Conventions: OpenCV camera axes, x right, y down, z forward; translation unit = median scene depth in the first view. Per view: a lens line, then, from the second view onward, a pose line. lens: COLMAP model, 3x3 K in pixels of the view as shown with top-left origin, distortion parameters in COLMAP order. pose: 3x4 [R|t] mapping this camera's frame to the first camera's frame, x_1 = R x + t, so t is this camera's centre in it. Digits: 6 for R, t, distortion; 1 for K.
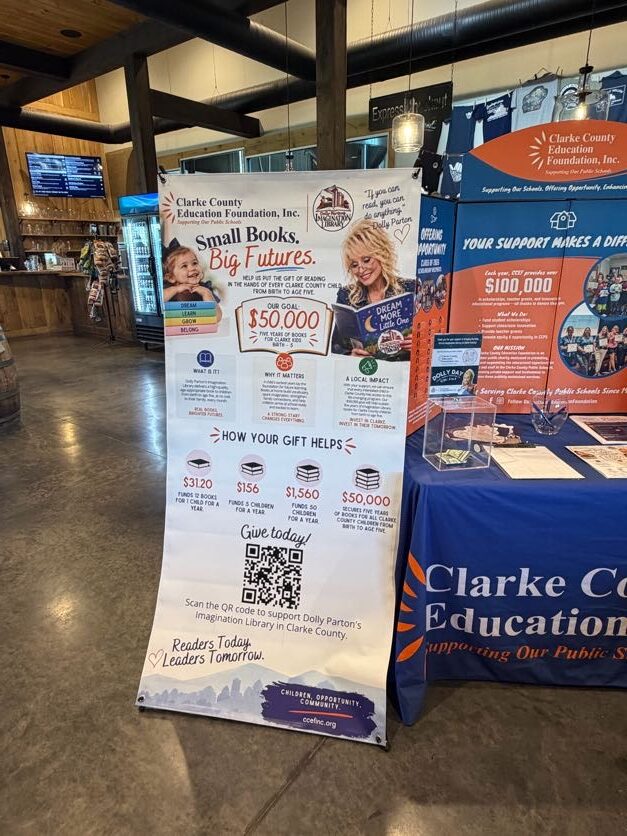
lens RADIAL K [[503.8, 0, 314.1], [0, 503.8, 418.4], [0, 0, 1]] dist [0.015572, 0.000084]
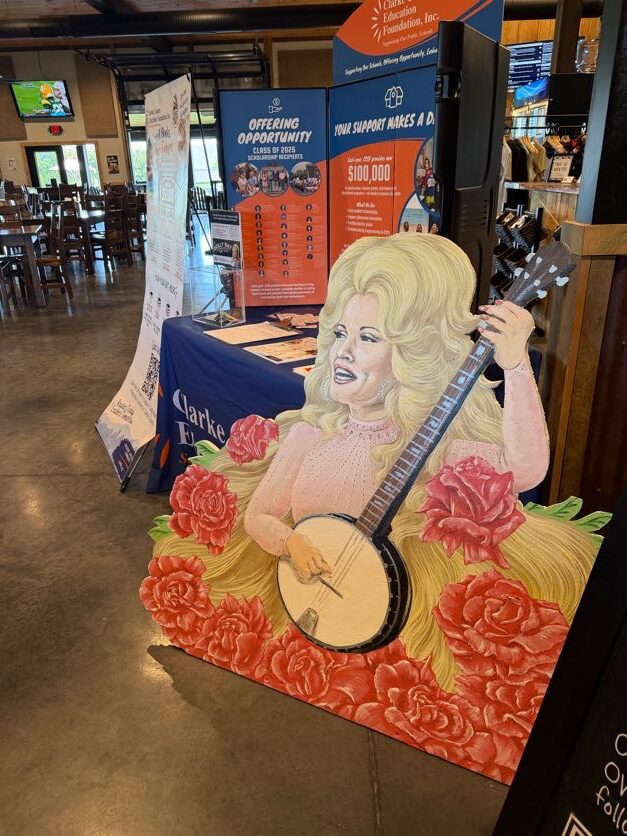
lens RADIAL K [[599.0, 0, 313.5], [0, 599.0, 418.3], [0, 0, 1]] dist [0.005213, -0.004070]
pose [[0.592300, 0.301873, -0.747030, 1.345802], [-0.228419, 0.952034, 0.203607, -0.032726], [0.772661, 0.050039, 0.632843, 0.242548]]
